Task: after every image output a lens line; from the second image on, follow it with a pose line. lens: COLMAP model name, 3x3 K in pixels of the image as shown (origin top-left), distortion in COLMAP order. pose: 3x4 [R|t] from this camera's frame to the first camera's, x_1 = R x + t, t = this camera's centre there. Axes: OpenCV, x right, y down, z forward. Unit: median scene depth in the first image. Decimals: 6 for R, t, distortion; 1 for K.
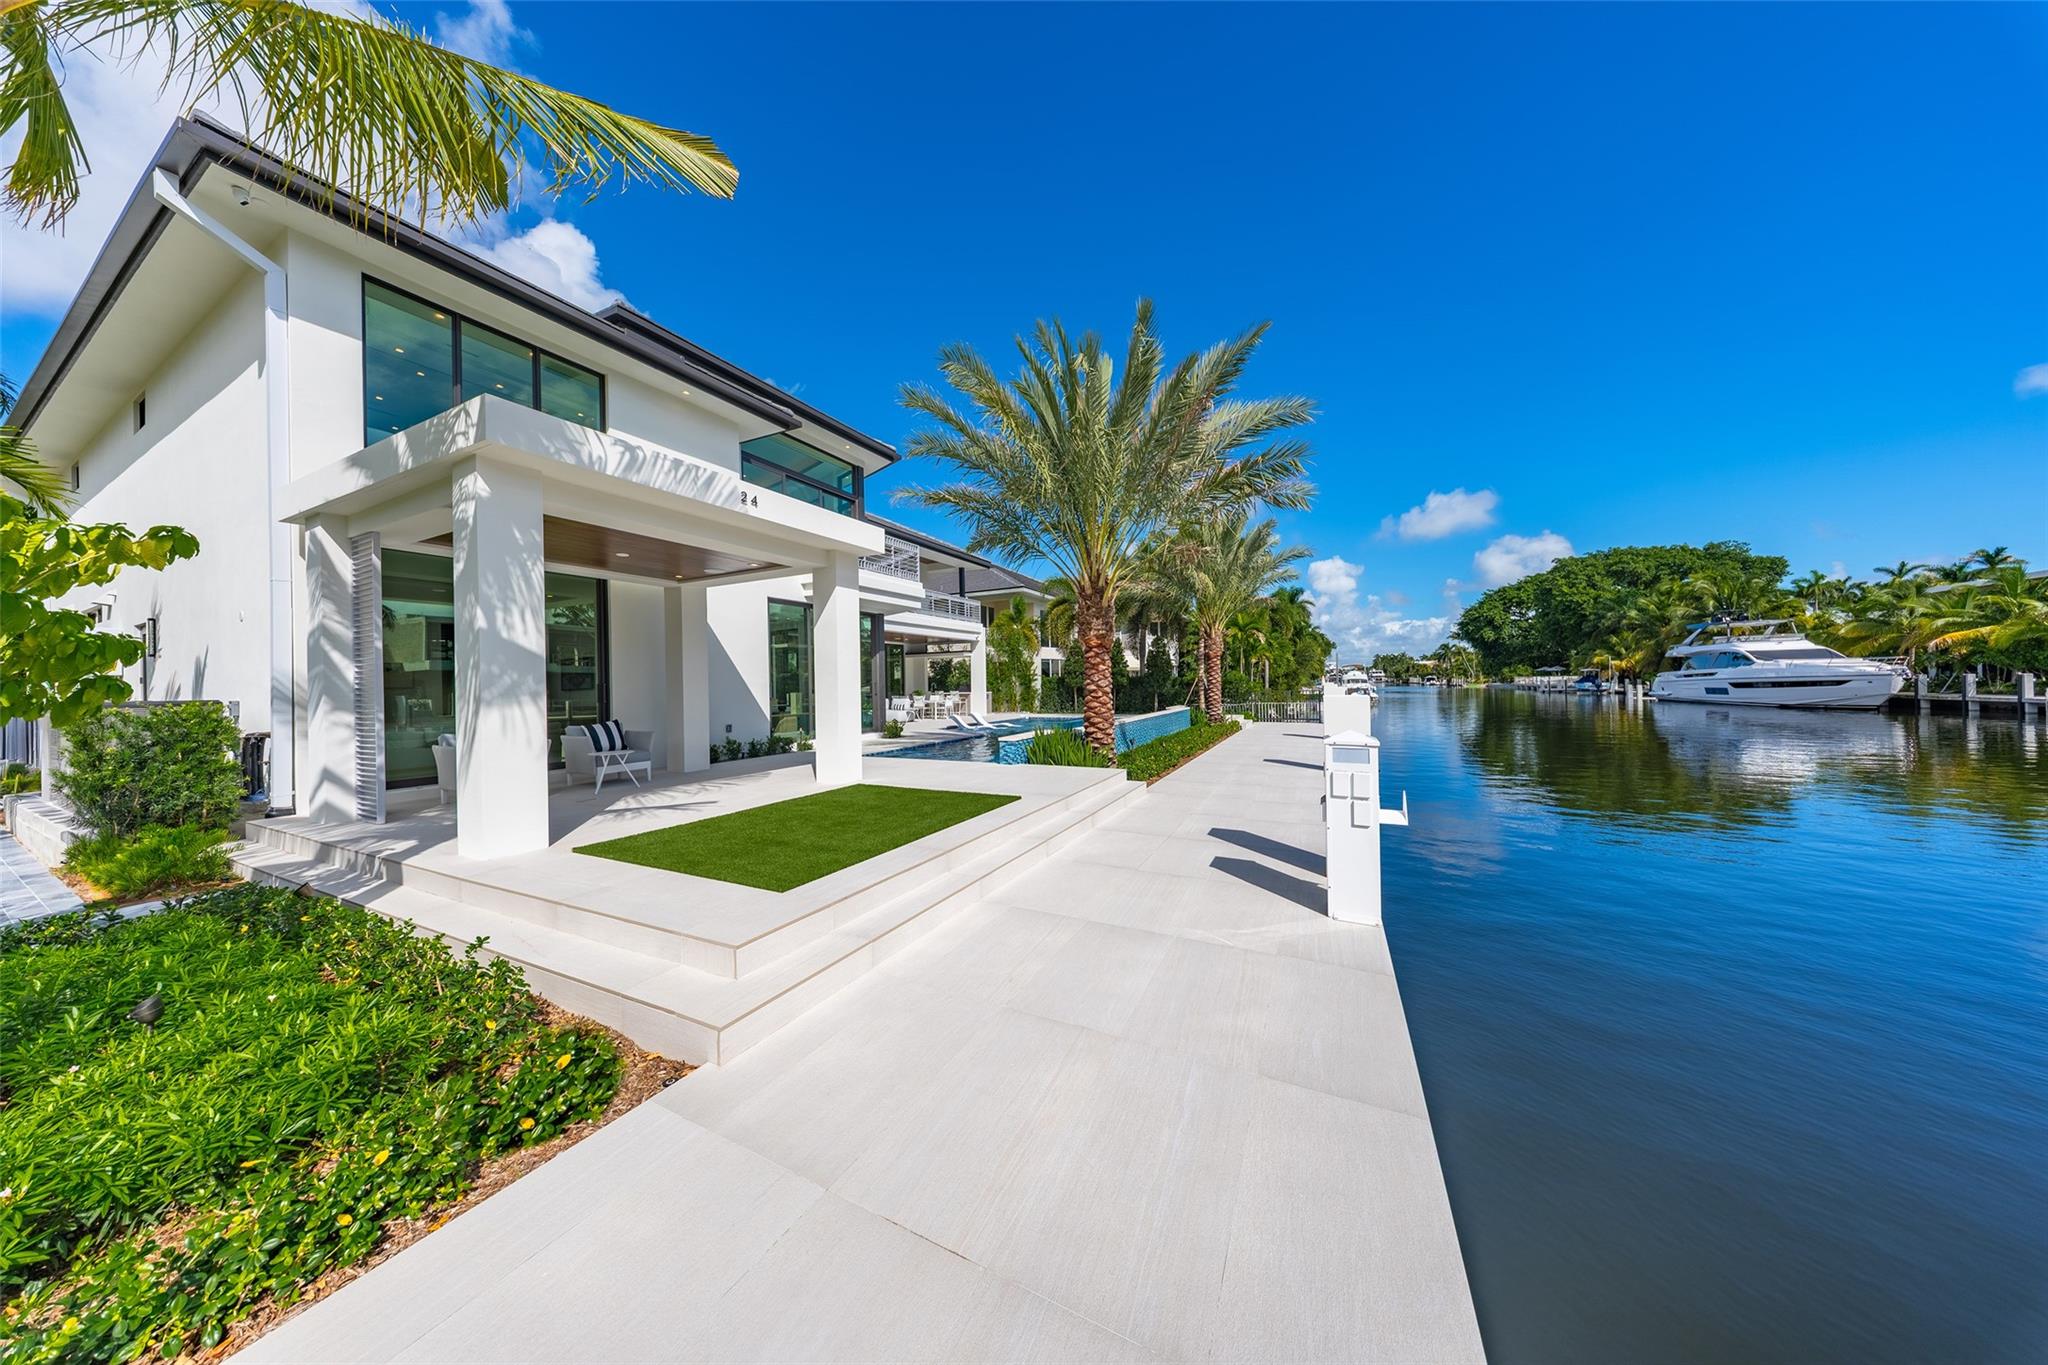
lens RADIAL K [[591.7, 0, 1030.1], [0, 591.7, 701.5], [0, 0, 1]] dist [0.014848, -0.001317]
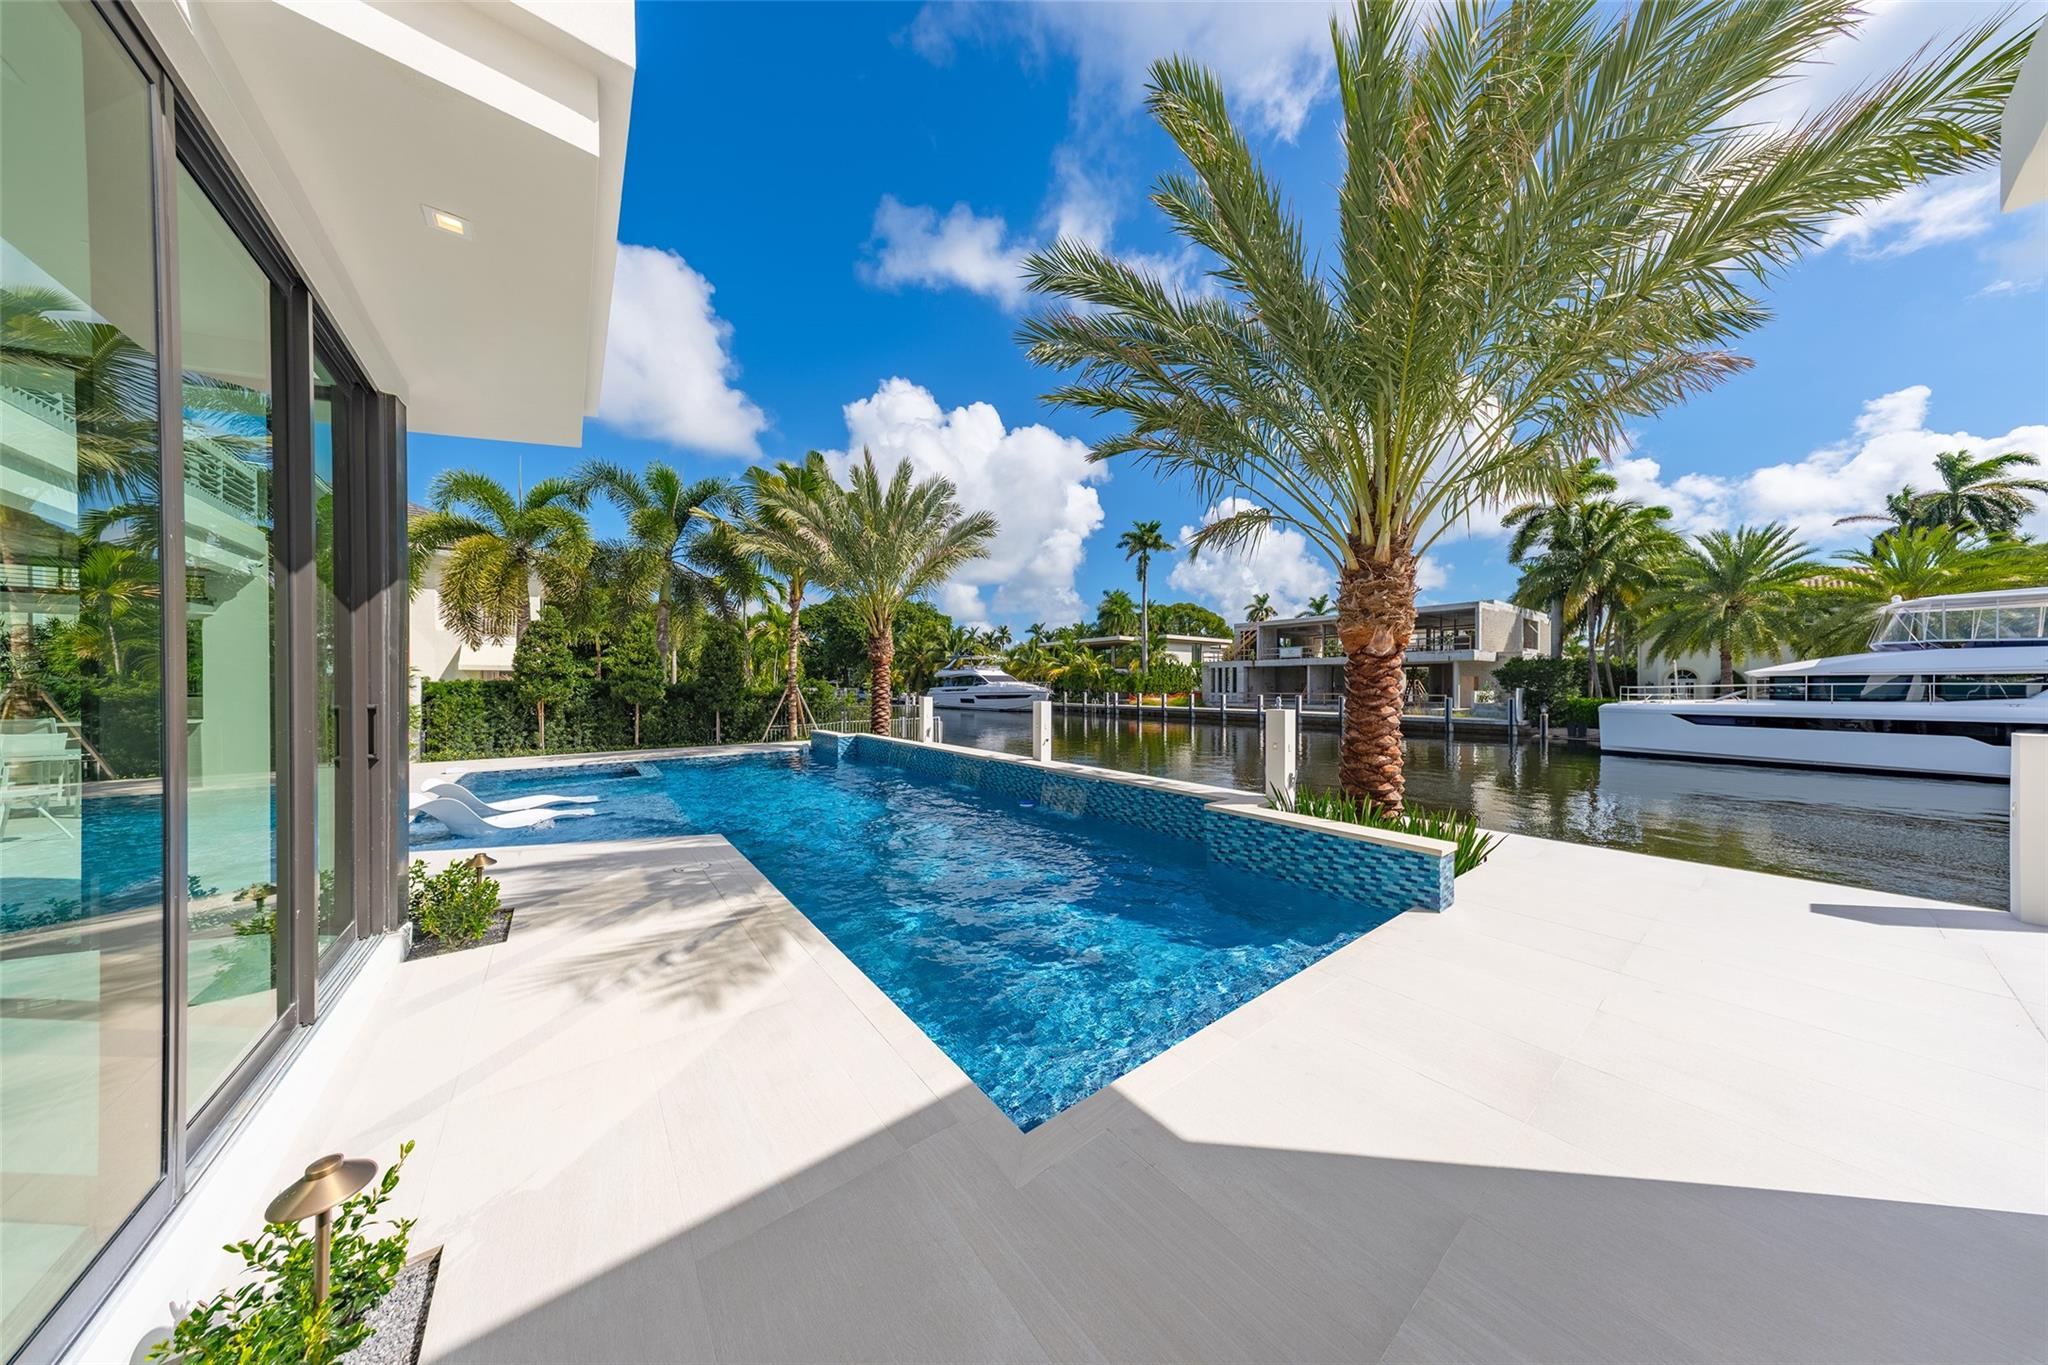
lens RADIAL K [[591.7, 0, 1033.0], [0, 591.7, 683.1], [0, 0, 1]] dist [0.014848, -0.001317]
pose [[0.431686, 0.024479, 0.901692, -0.152524], [0.015548, 0.999281, -0.034572, -0.013369], [-0.901890, 0.028944, 0.430995, 0.304861]]
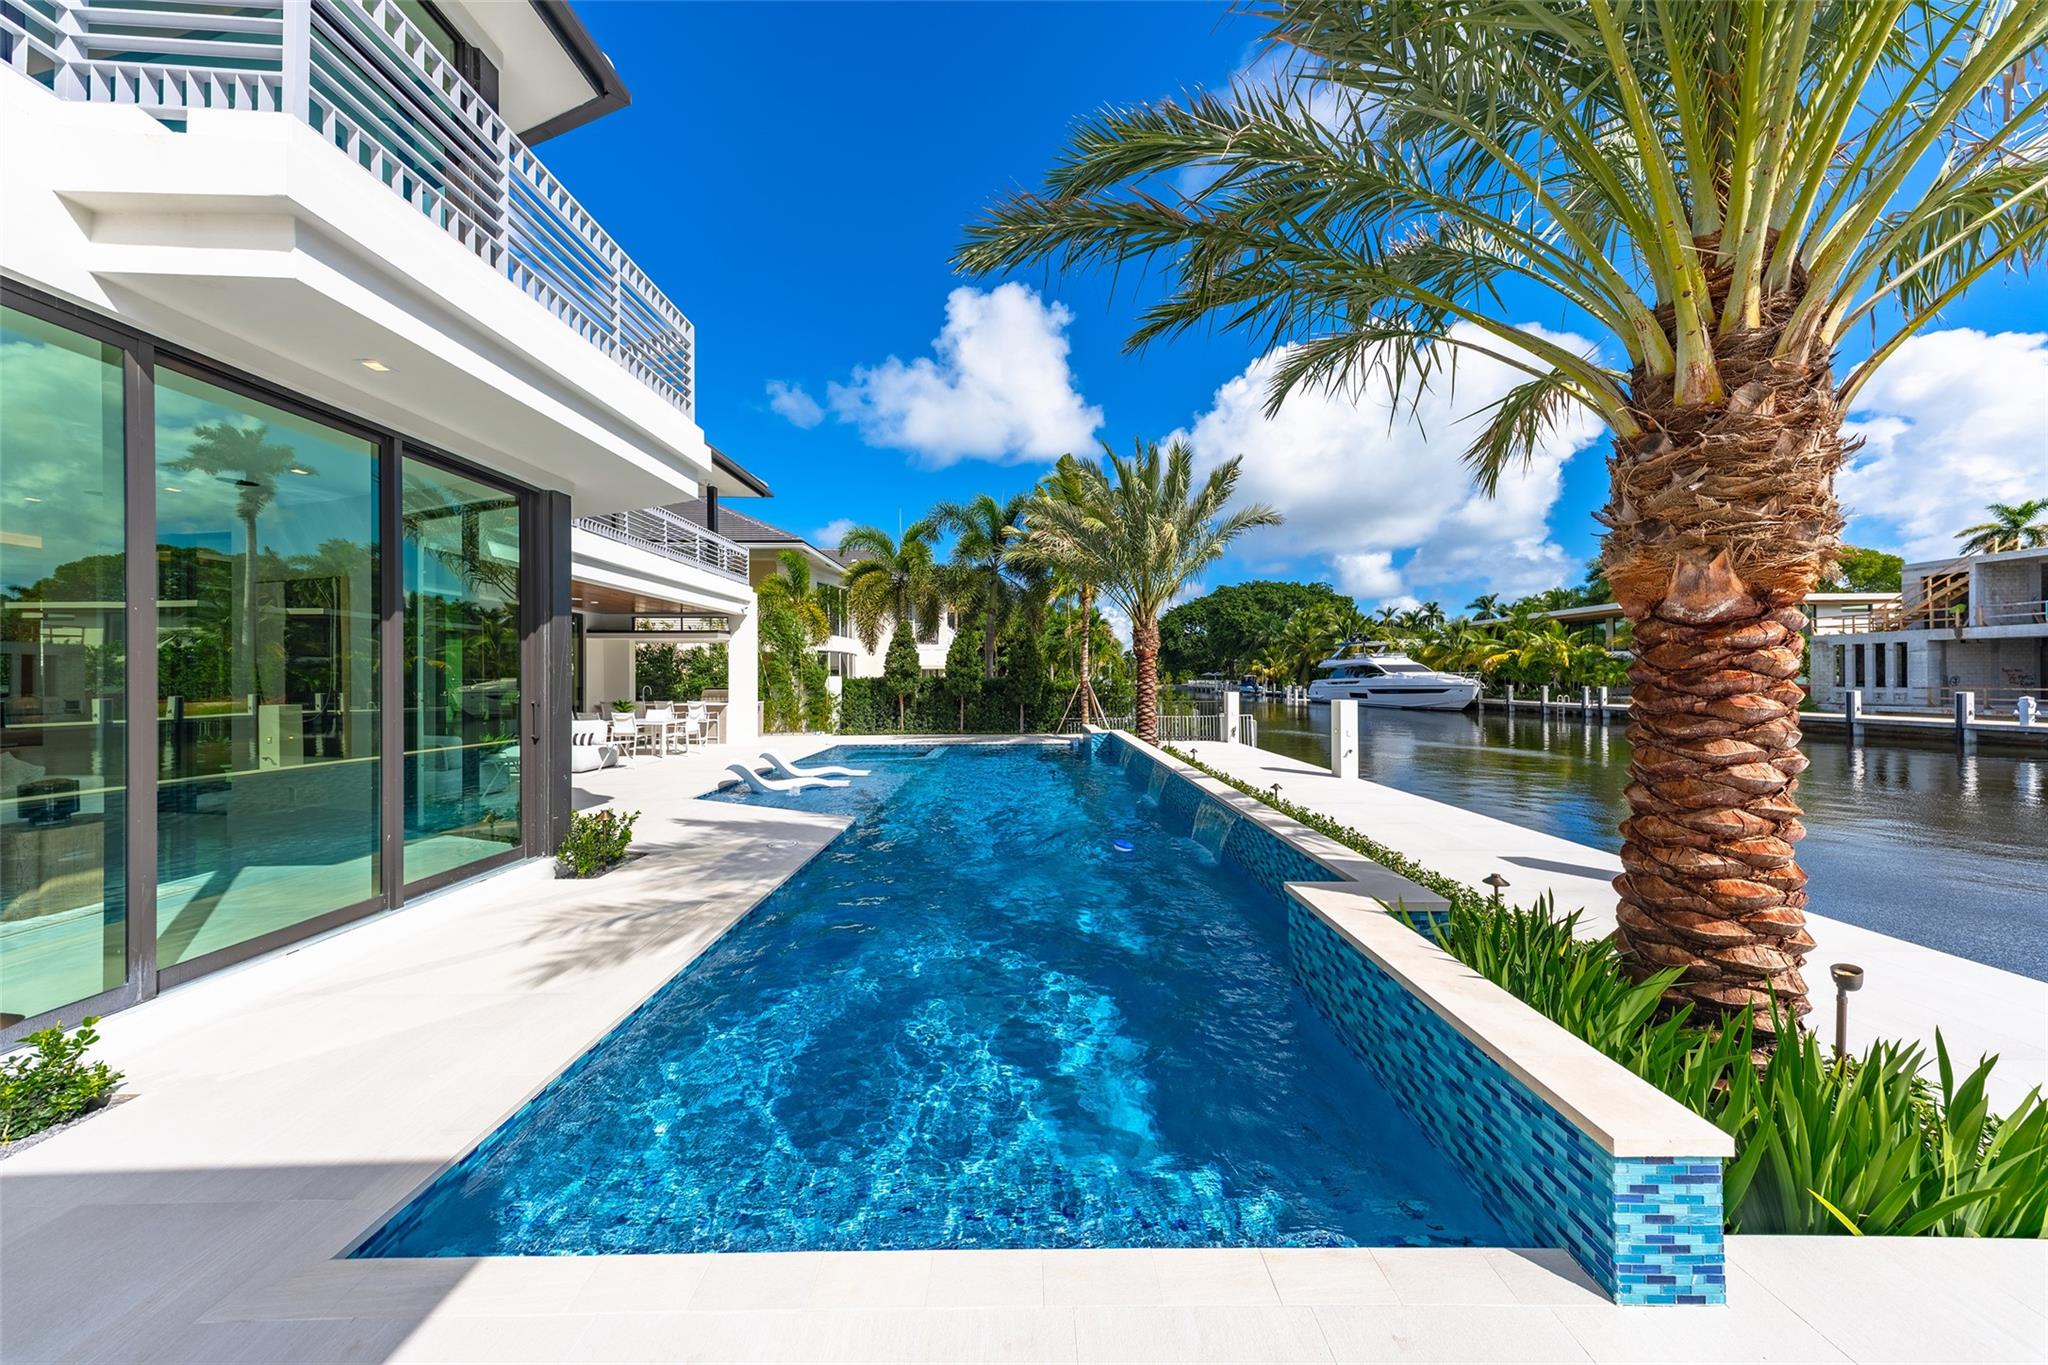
lens RADIAL K [[591.7, 0, 1026.5], [0, 591.7, 678.3], [0, 0, 1]] dist [0.014848, -0.001317]
pose [[0.892938, 0.015405, 0.449916, -0.077135], [-0.000408, 0.999442, -0.033410, -0.015658], [-0.450180, 0.029649, 0.892446, 0.266256]]
